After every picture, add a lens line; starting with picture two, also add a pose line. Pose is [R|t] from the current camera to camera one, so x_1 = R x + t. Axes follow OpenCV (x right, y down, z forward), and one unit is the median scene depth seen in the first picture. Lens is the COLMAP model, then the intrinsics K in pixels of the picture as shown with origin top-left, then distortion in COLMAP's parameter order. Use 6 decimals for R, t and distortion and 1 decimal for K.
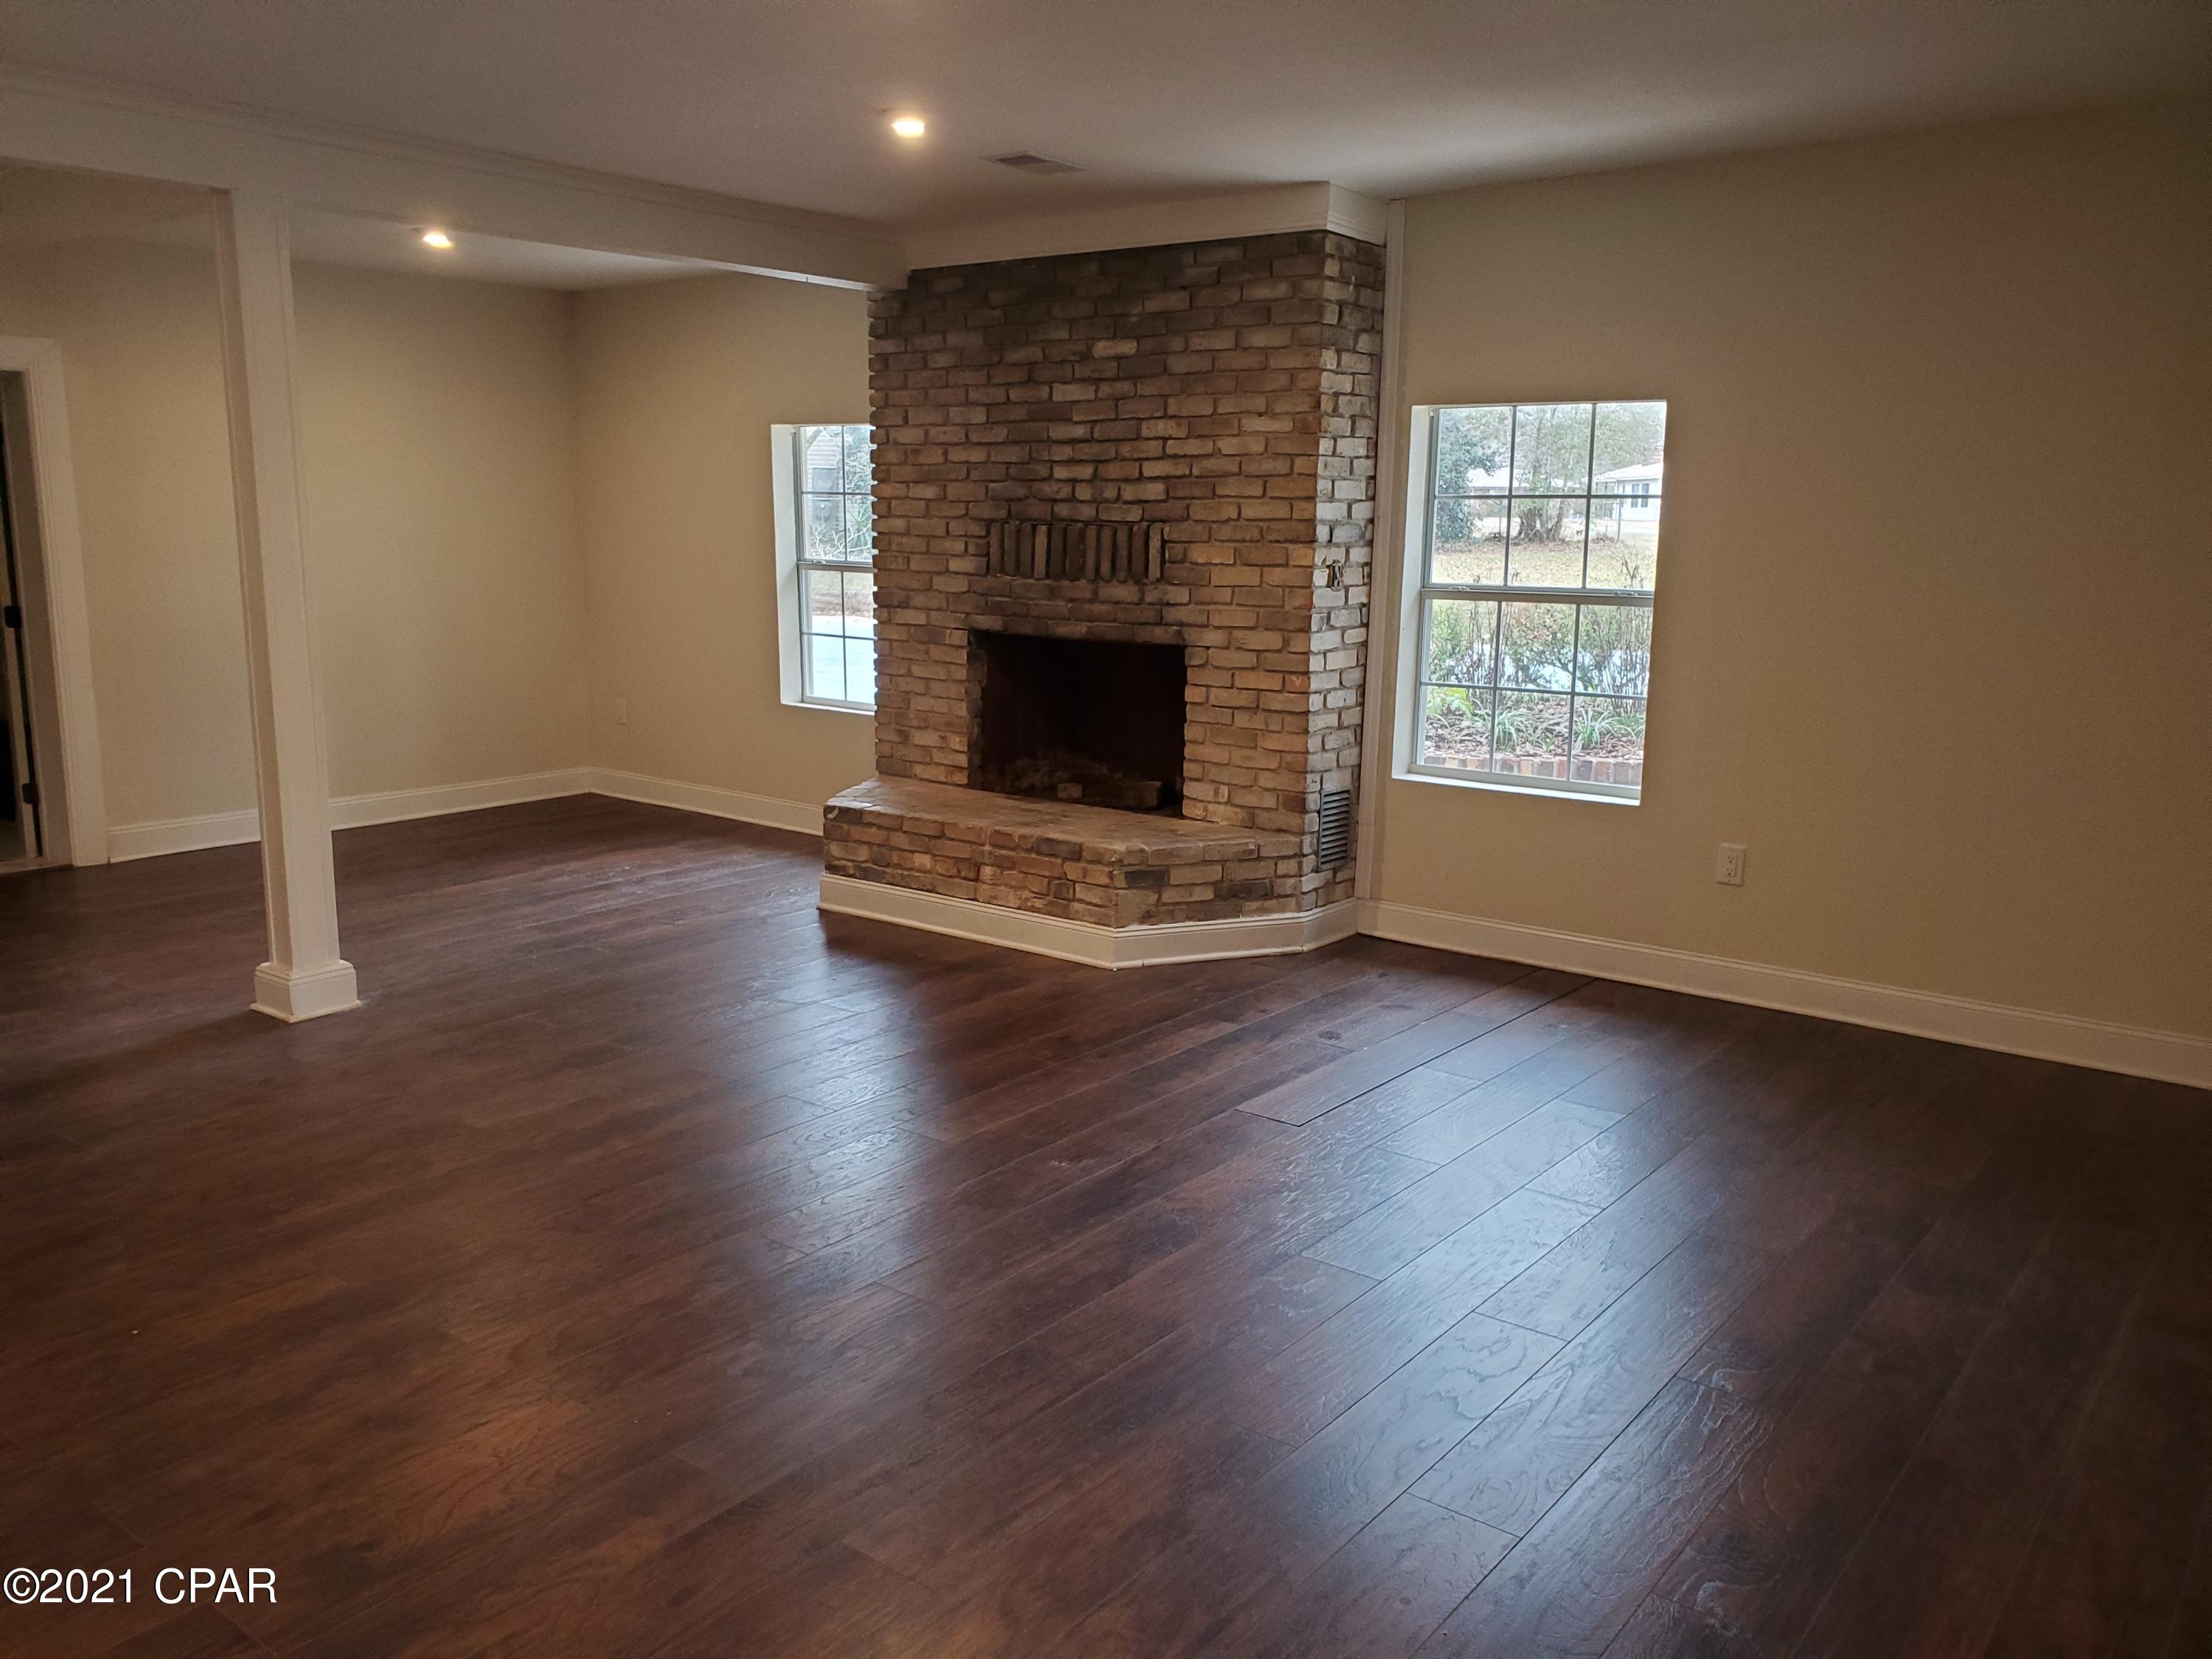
lens RADIAL K [[1692.5, 0, 1105.5], [0, 1692.5, 829.3], [0, 0, 1]] dist [0.040384, -0.004022]
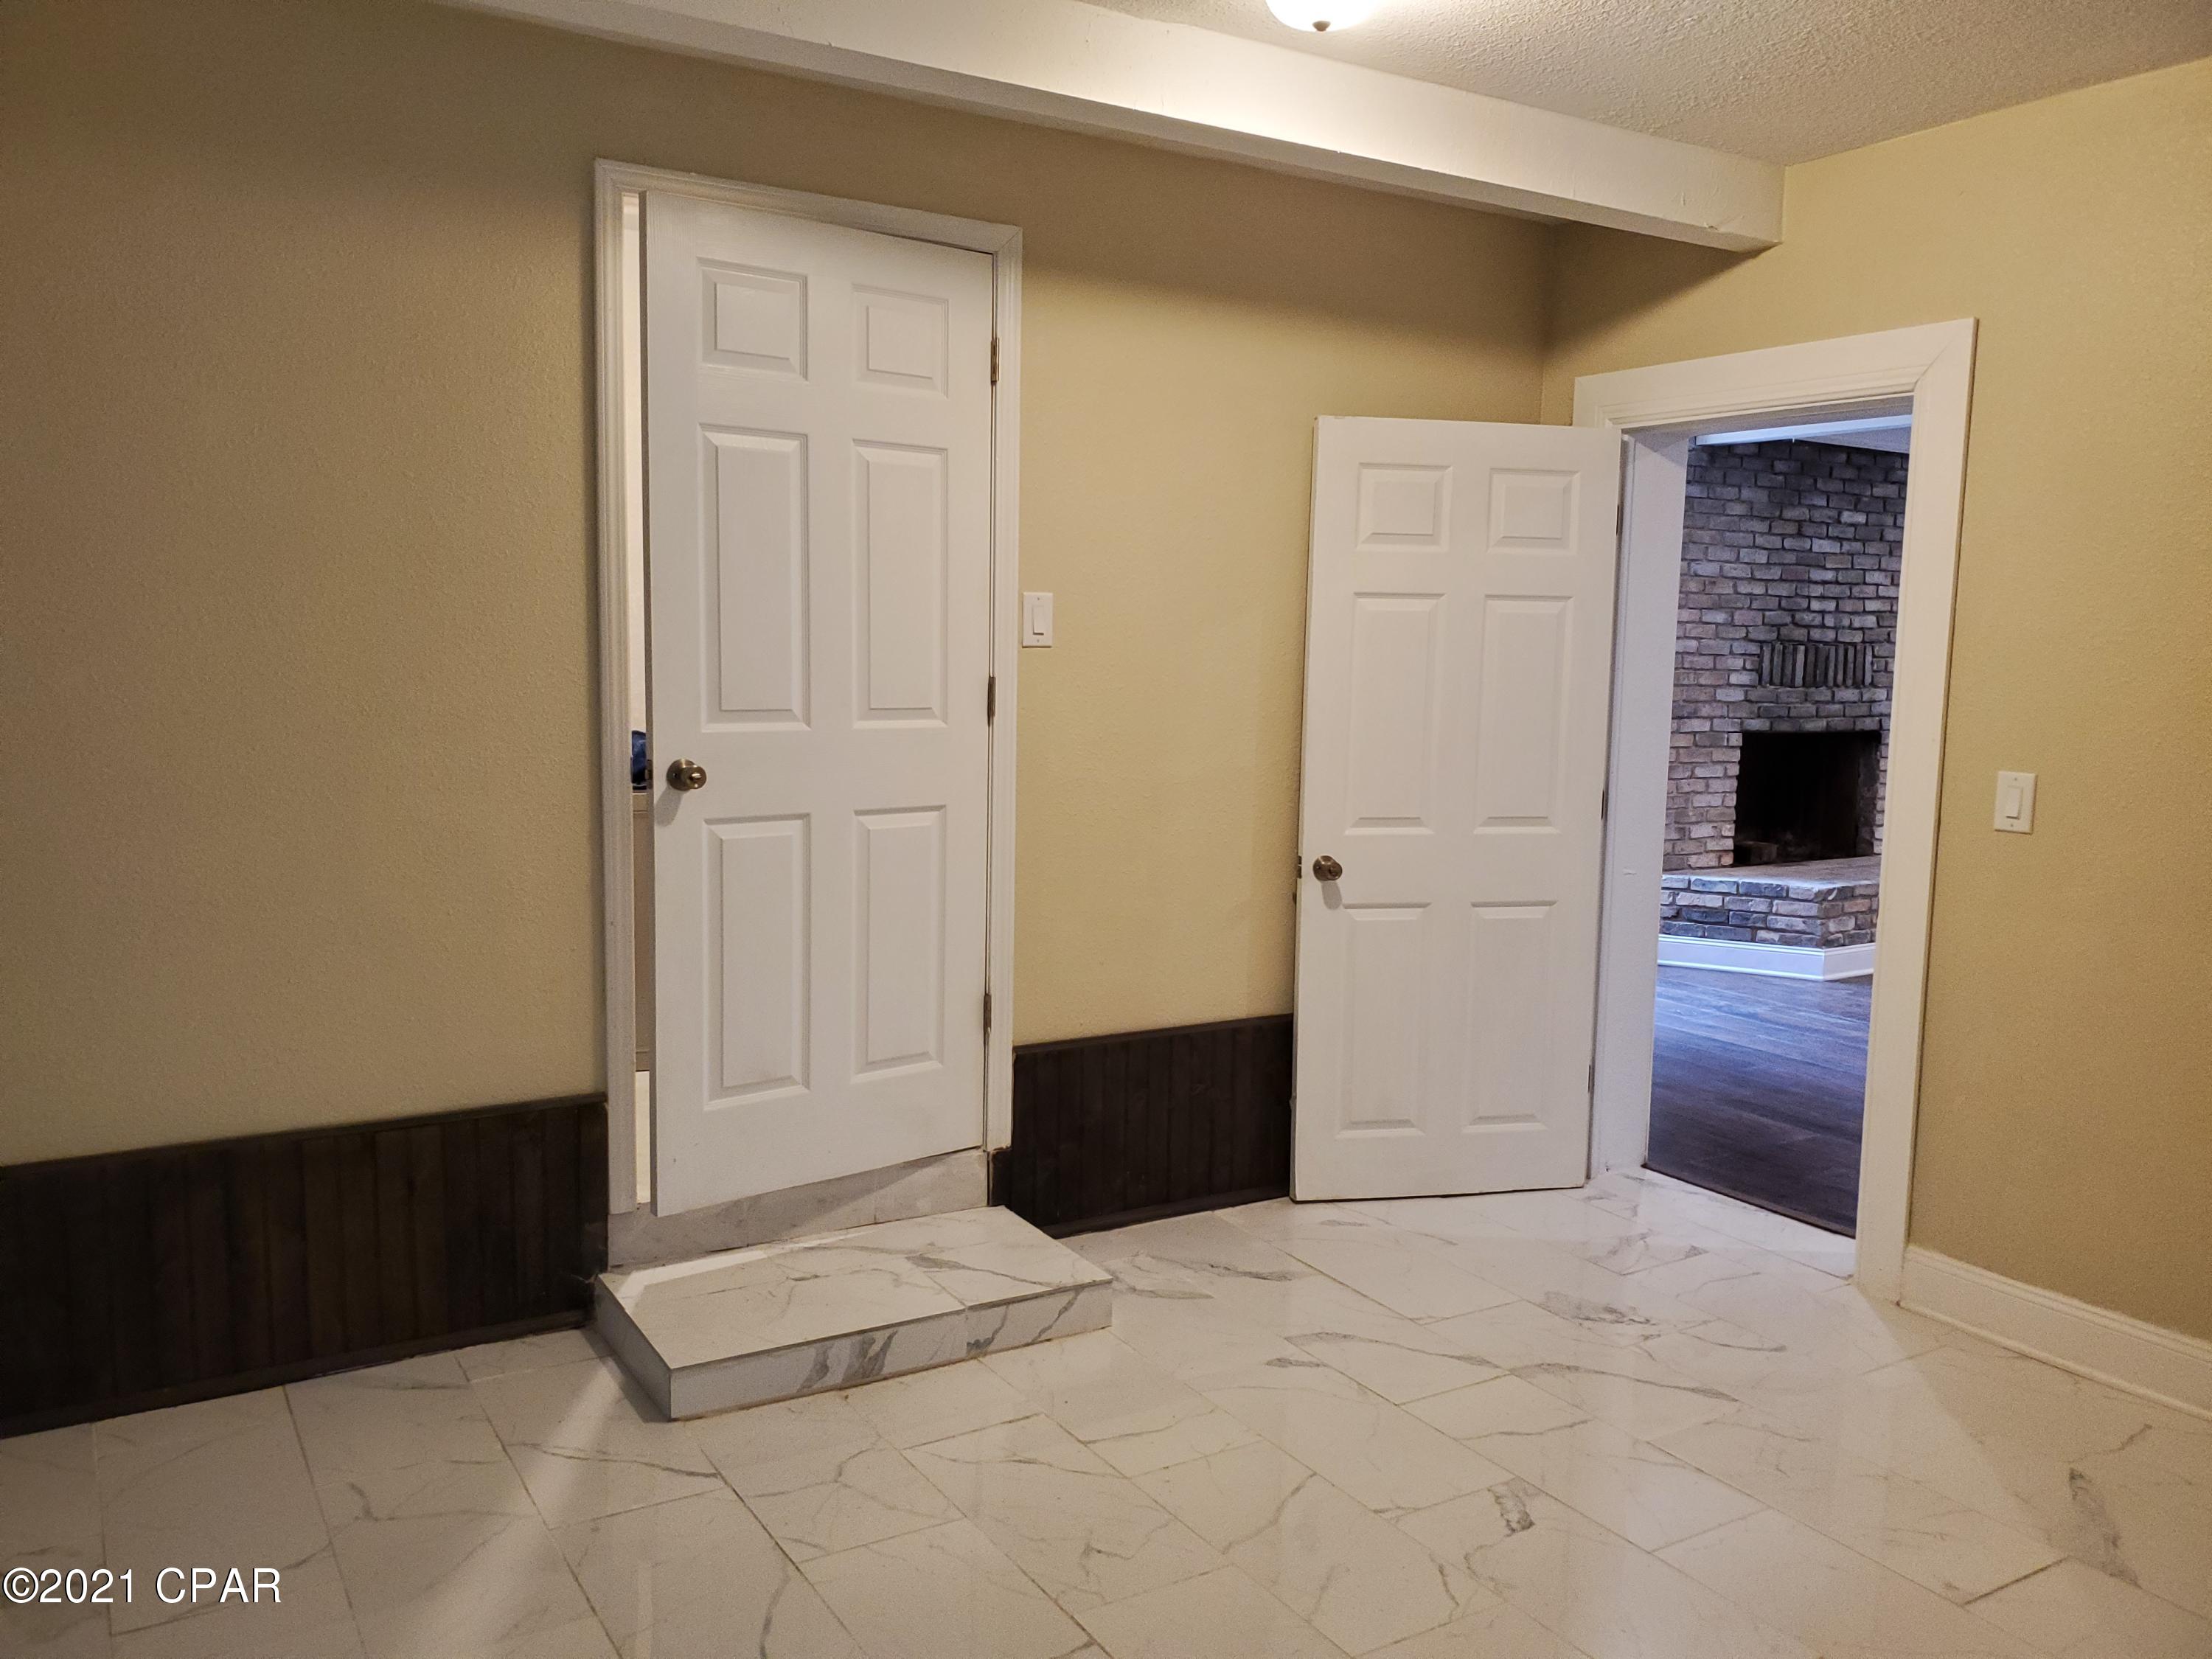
lens RADIAL K [[1692.5, 0, 1106.2], [0, 1692.5, 770.3], [0, 0, 1]] dist [0.040384, -0.004022]
pose [[0.342036, -0.073326, 0.936822, -1.418498], [0.159372, 0.987034, 0.019070, -0.194390], [-0.926073, 0.142780, 0.349287, 1.048649]]
